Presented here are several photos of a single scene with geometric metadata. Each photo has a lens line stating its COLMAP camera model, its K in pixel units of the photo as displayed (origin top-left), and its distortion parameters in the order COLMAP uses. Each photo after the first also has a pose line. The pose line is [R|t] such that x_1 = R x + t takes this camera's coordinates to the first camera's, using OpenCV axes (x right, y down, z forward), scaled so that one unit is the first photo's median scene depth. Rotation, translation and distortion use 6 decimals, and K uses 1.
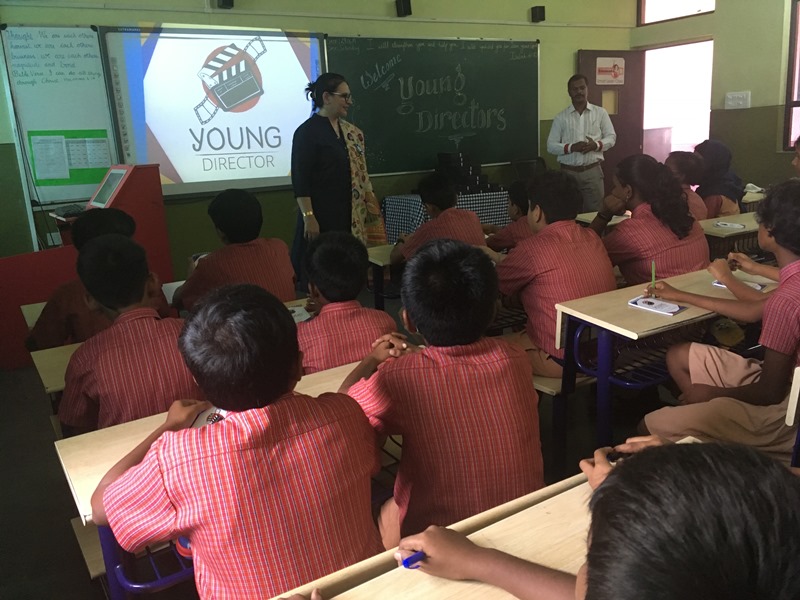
lens RADIAL K [[672.1, 0, 392.4], [0, 672.1, 307.6], [0, 0, 1]] dist [0.078028, -0.113321]
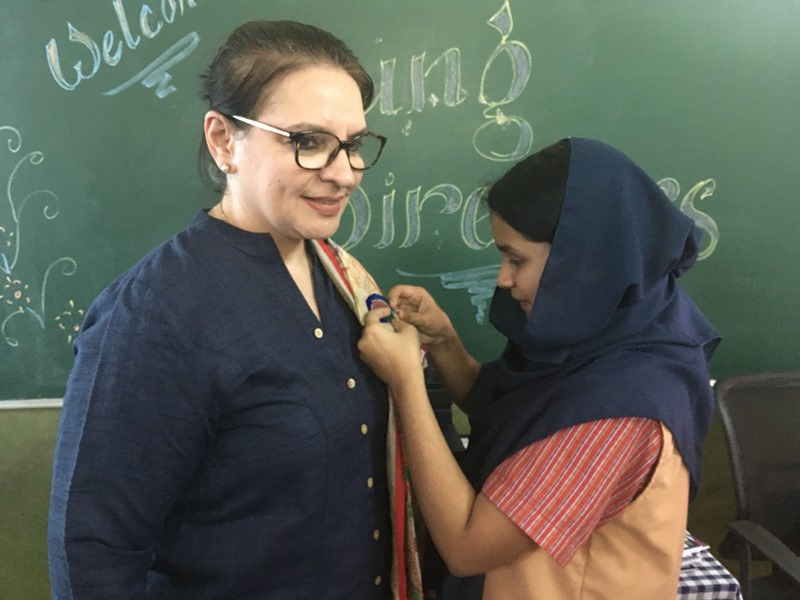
lens RADIAL K [[672.1, 0, 414.1], [0, 672.1, 299.5], [0, 0, 1]] dist [0.078028, -0.113321]
pose [[0.890235, 0.121203, -0.439080, 0.228164], [-0.150827, 0.988007, -0.033073, -0.280565], [0.429805, 0.095667, 0.897839, 0.912851]]
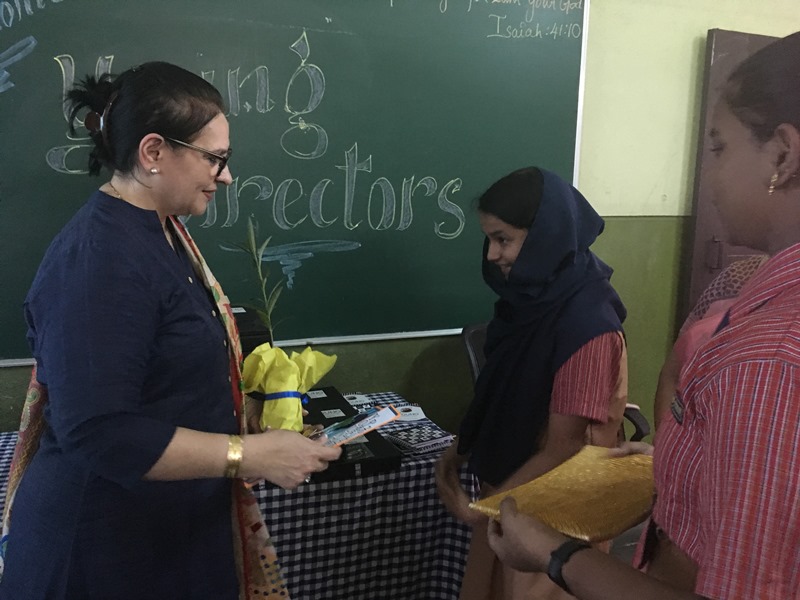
lens RADIAL K [[672.1, 0, 401.9], [0, 672.1, 305.8], [0, 0, 1]] dist [0.078028, -0.113321]
pose [[0.980983, 0.105564, -0.162879, 0.248173], [-0.114729, 0.992241, -0.047904, -0.263213], [0.156558, 0.065680, 0.985483, 0.832187]]
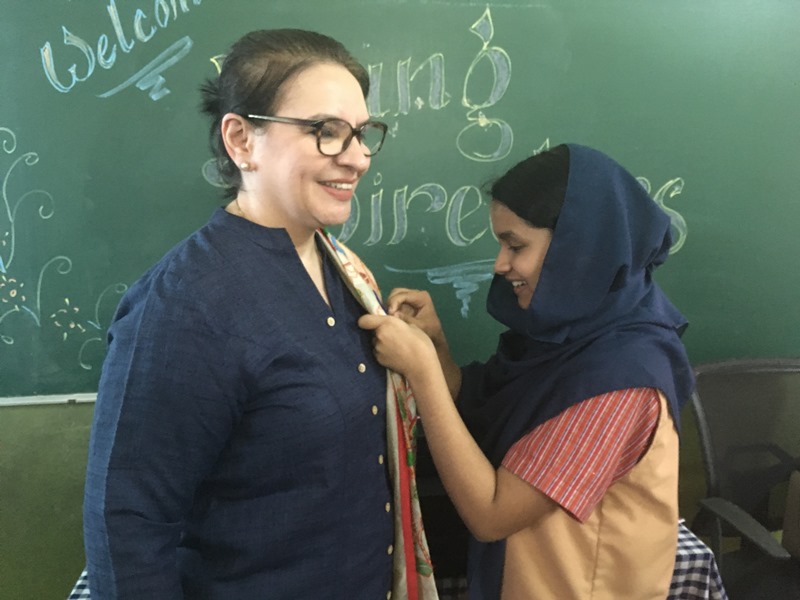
lens RADIAL K [[672.1, 0, 404.6], [0, 672.1, 299.9], [0, 0, 1]] dist [0.078028, -0.113321]
pose [[0.911038, 0.109608, -0.397488, 0.221781], [-0.137974, 0.989485, -0.043383, -0.274313], [0.388553, 0.094366, 0.916581, 0.896022]]
